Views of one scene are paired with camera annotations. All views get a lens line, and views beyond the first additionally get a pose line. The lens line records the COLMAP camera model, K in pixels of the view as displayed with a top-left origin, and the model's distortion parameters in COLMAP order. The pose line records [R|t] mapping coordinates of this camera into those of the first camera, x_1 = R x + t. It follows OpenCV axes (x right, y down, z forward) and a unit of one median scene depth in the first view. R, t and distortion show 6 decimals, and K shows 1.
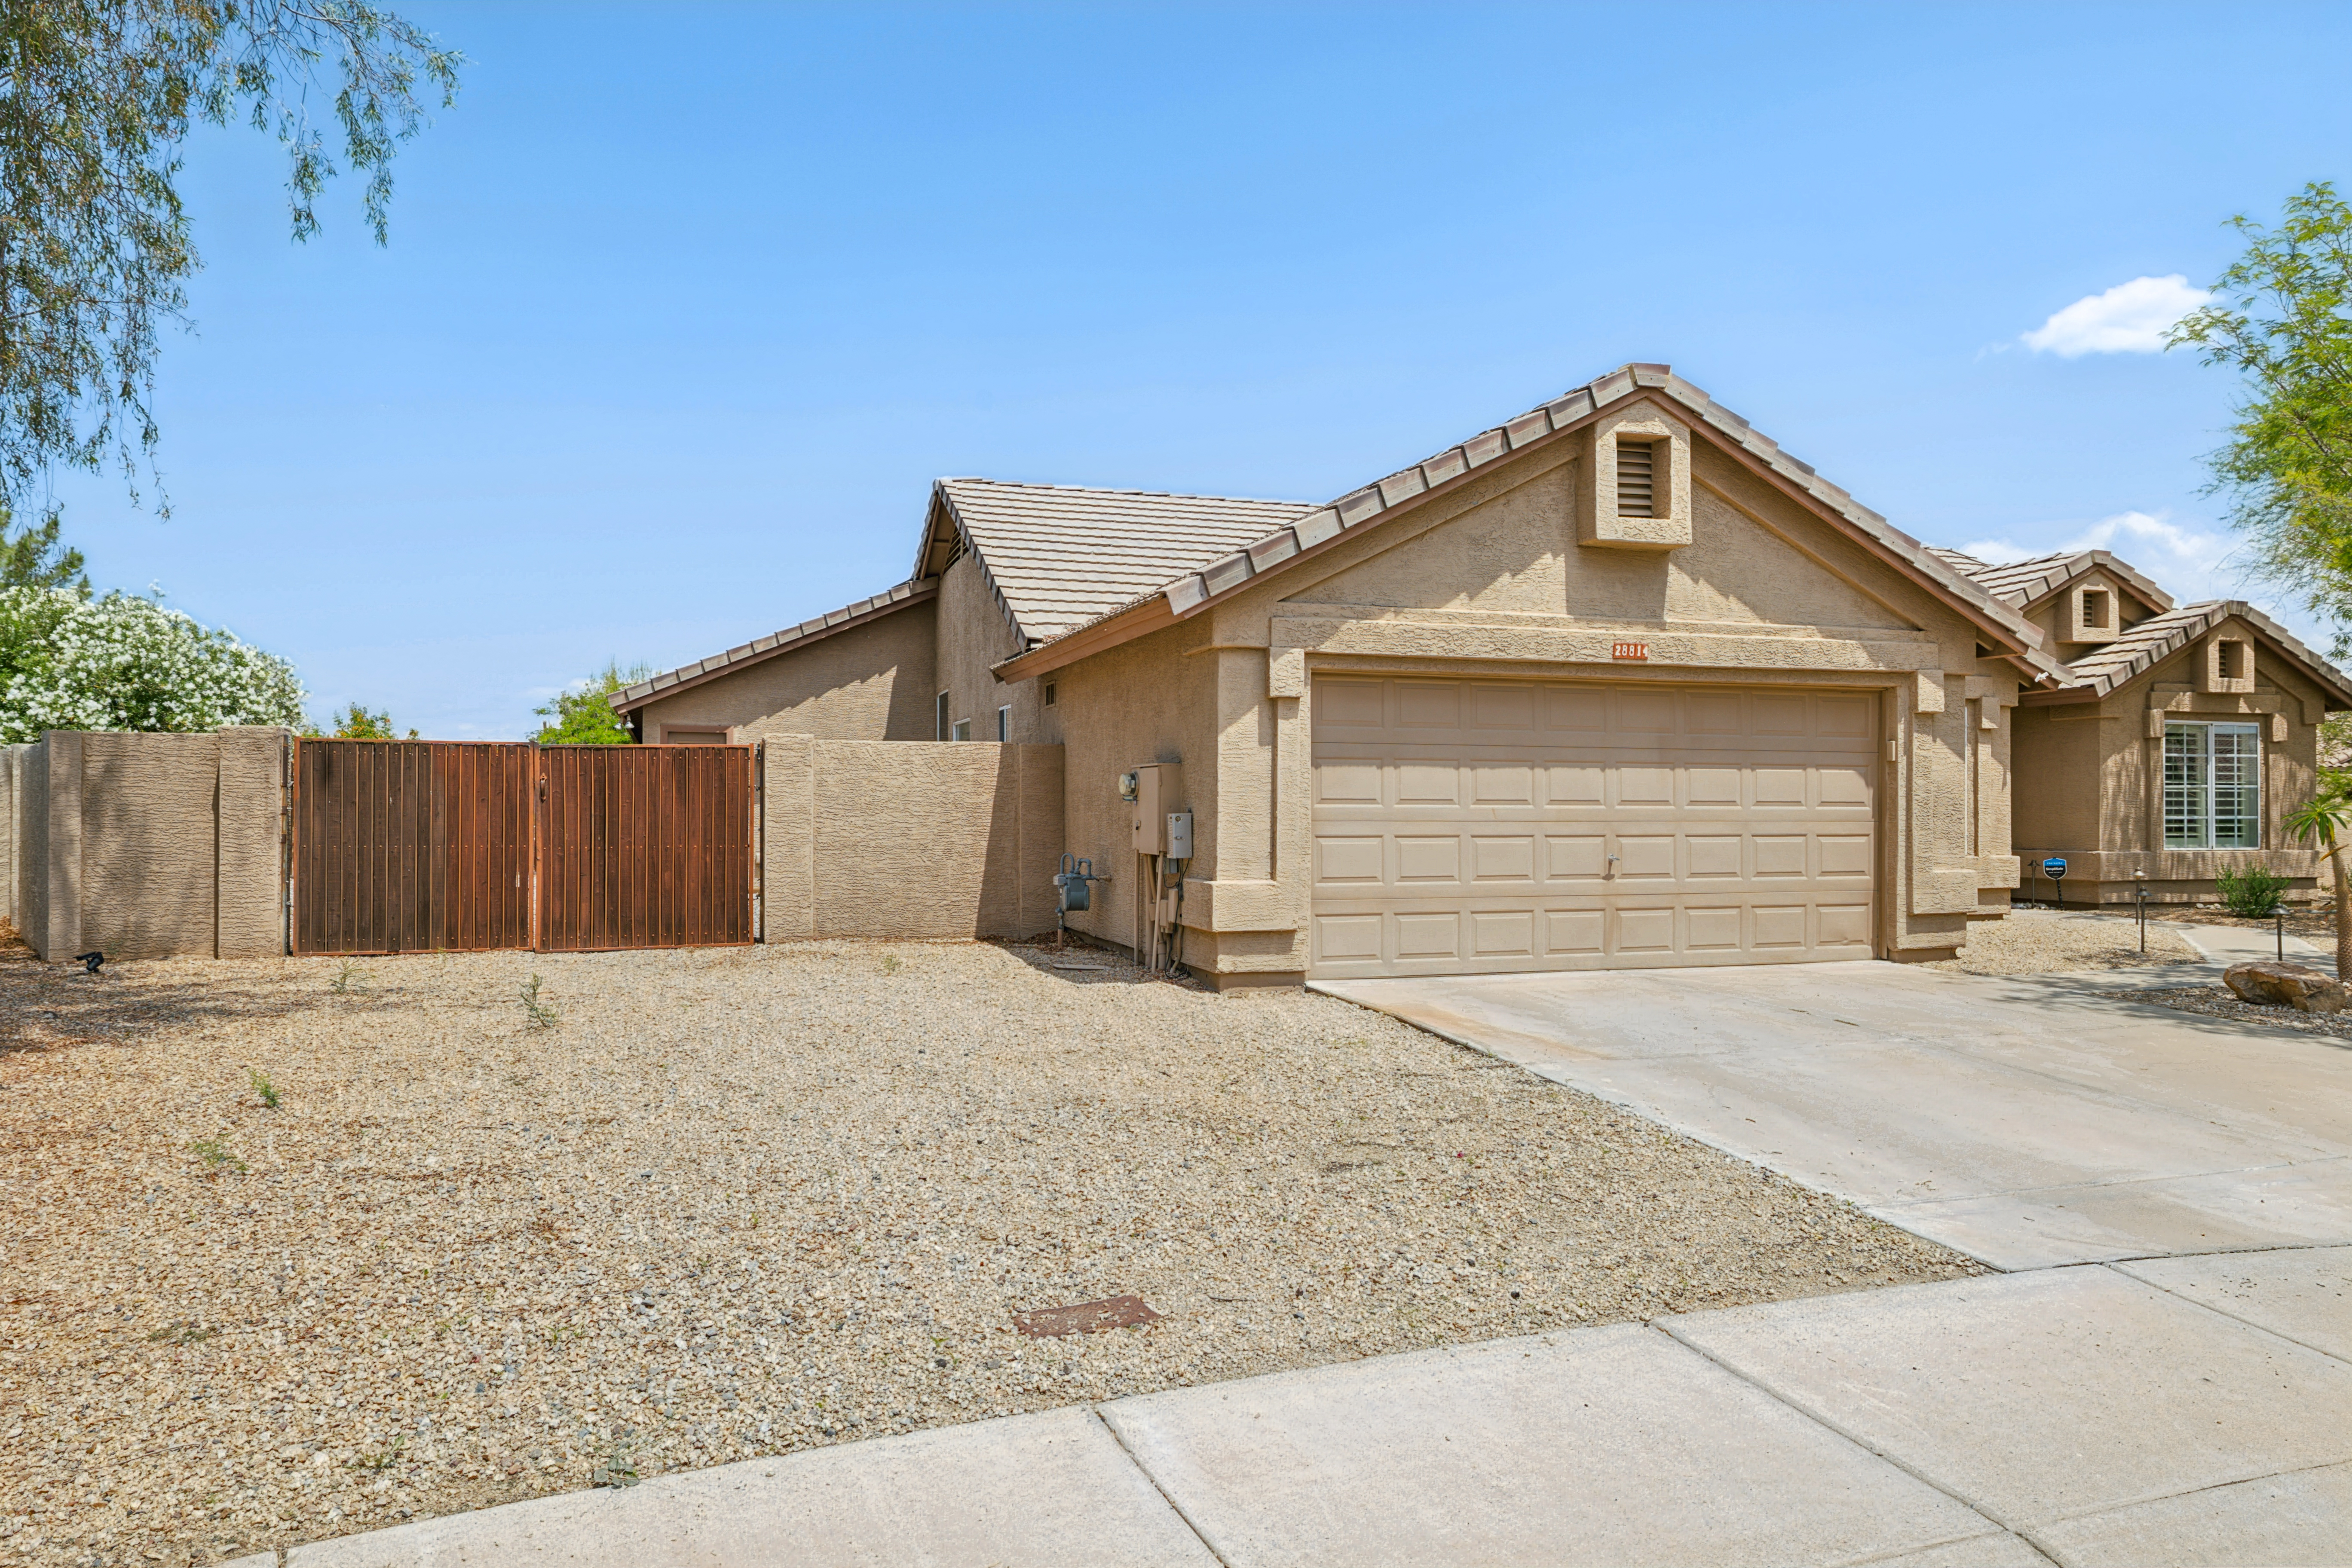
lens RADIAL K [[1497.3, 0, 1175.1], [0, 1497.3, 802.0], [0, 0, 1]] dist [-0.007506, 0.001691]
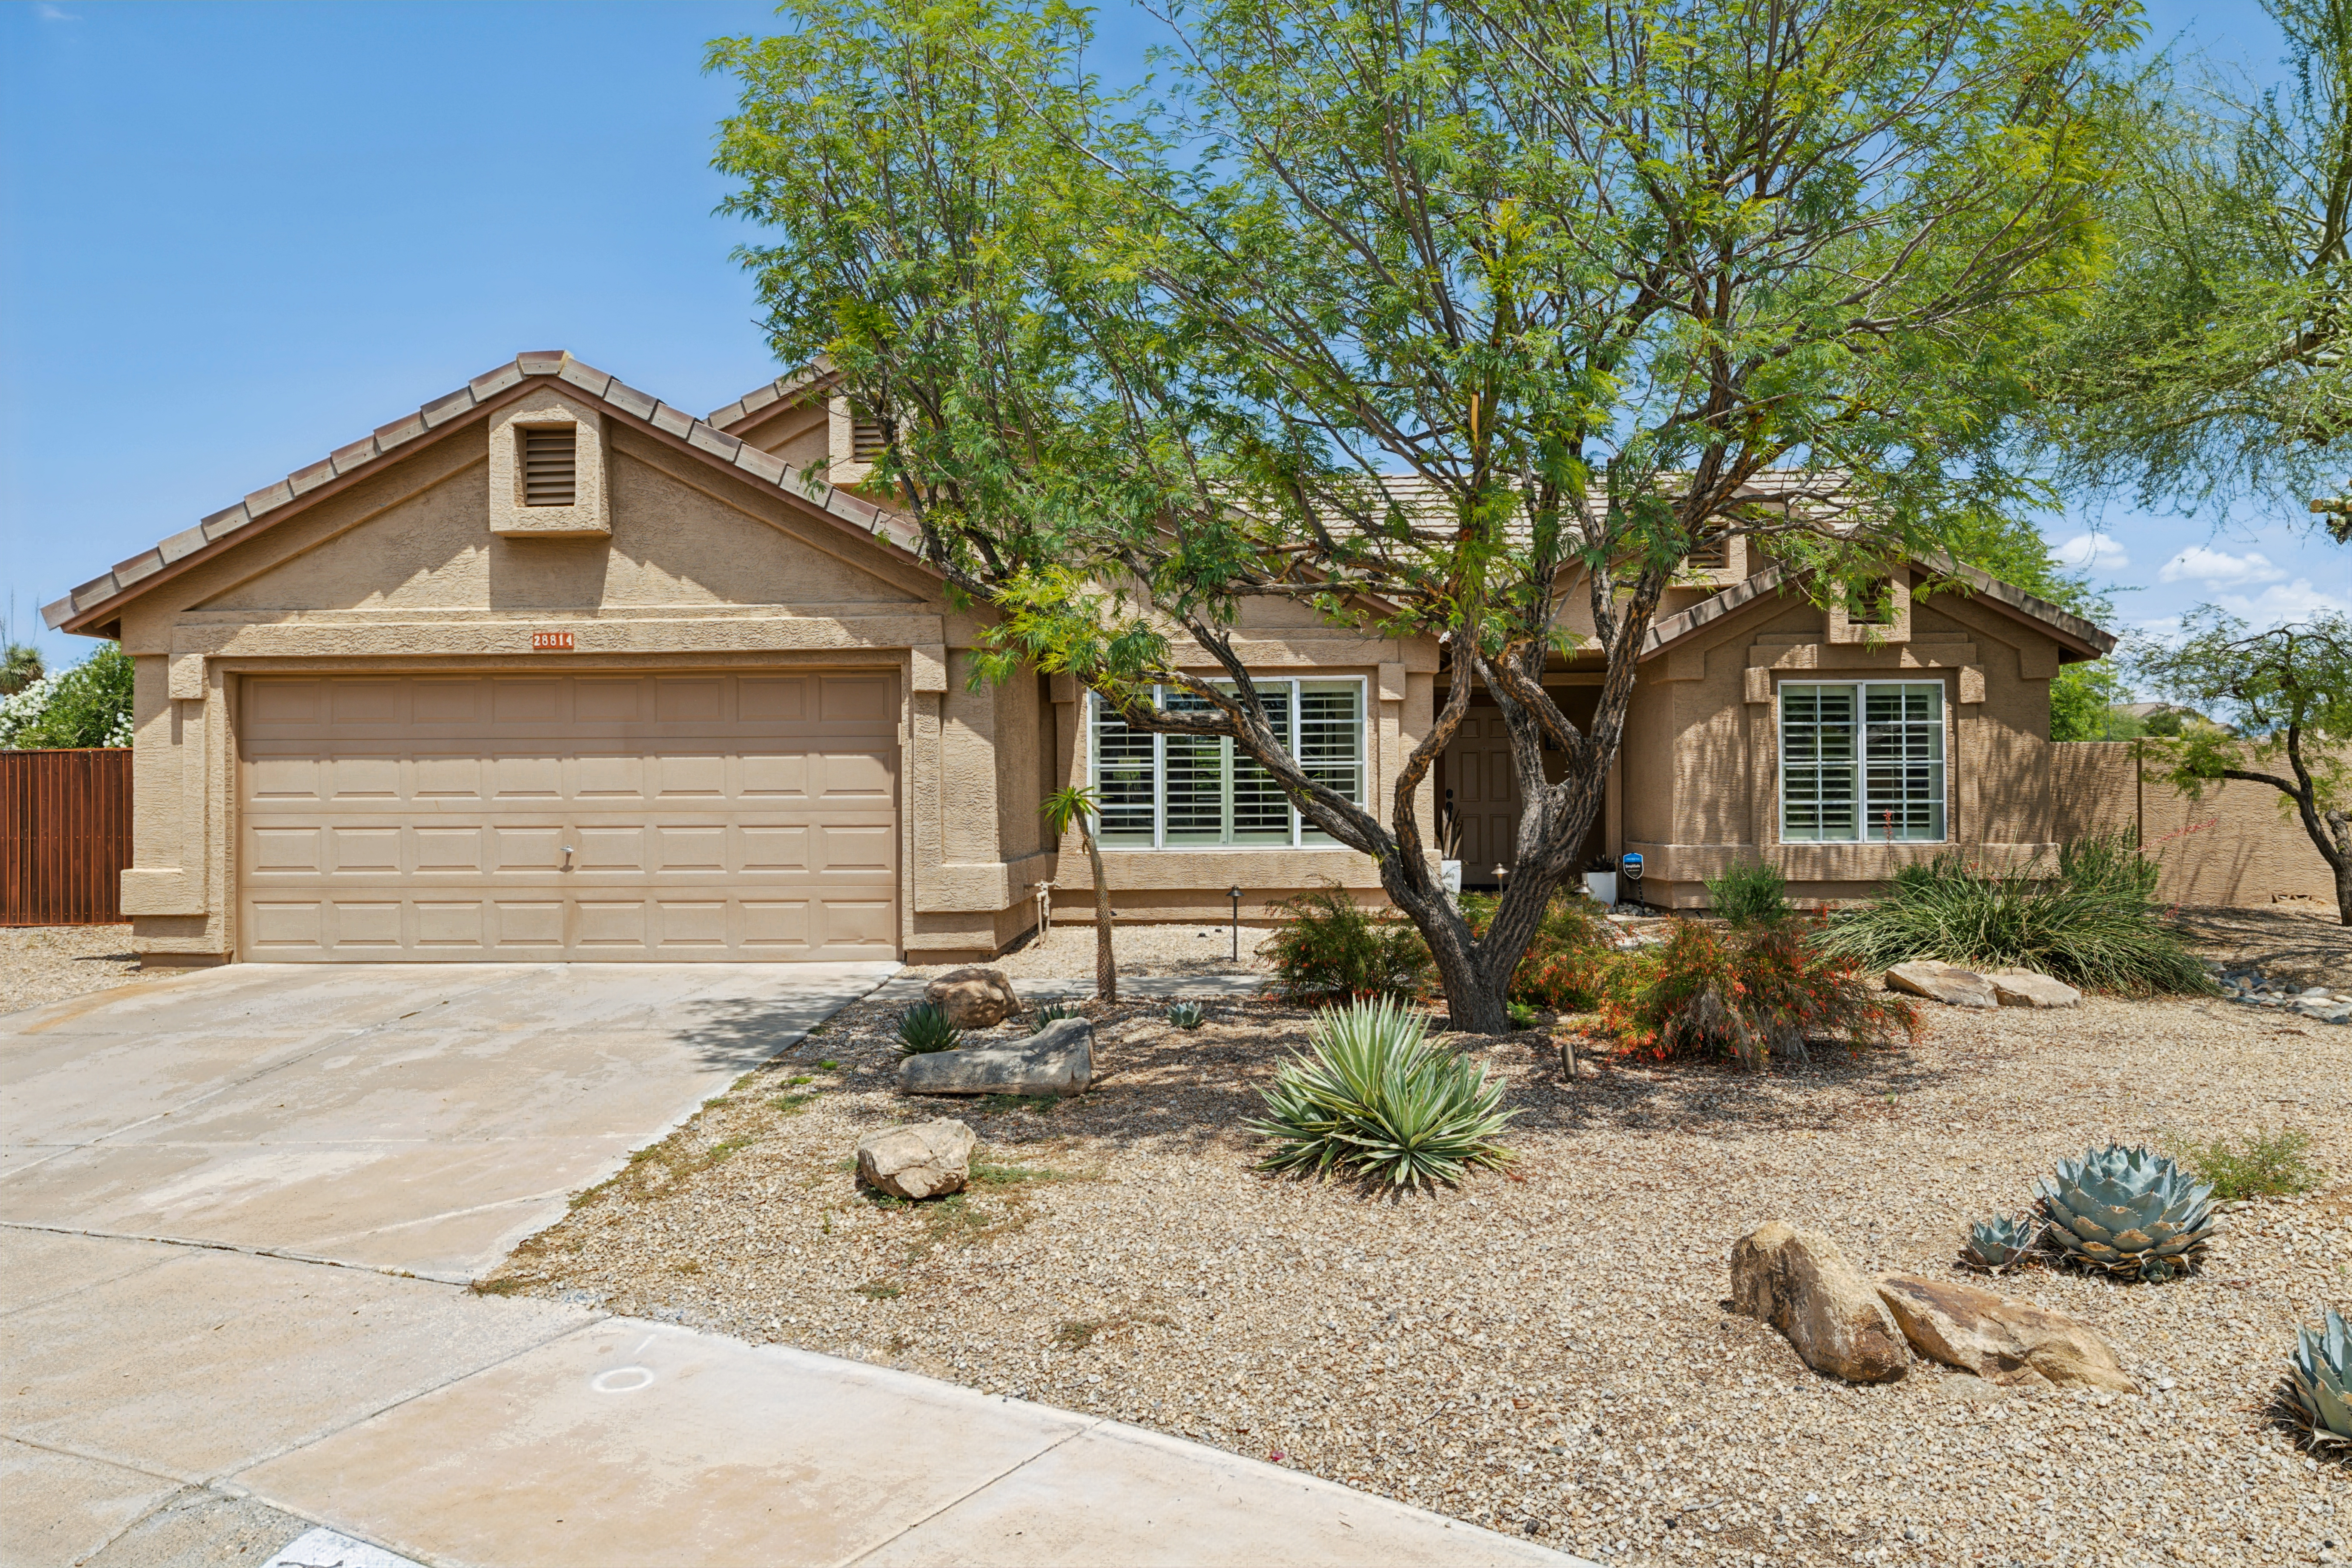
lens RADIAL K [[1686.9, 0, 1182.0], [0, 1686.9, 781.9], [0, 0, 1]] dist [-0.033474, 0.001619]
pose [[0.949708, -0.010717, -0.312954, 1.023153], [0.009389, 0.999939, -0.005749, 0.003090], [0.312996, 0.002522, 0.949751, 0.073507]]
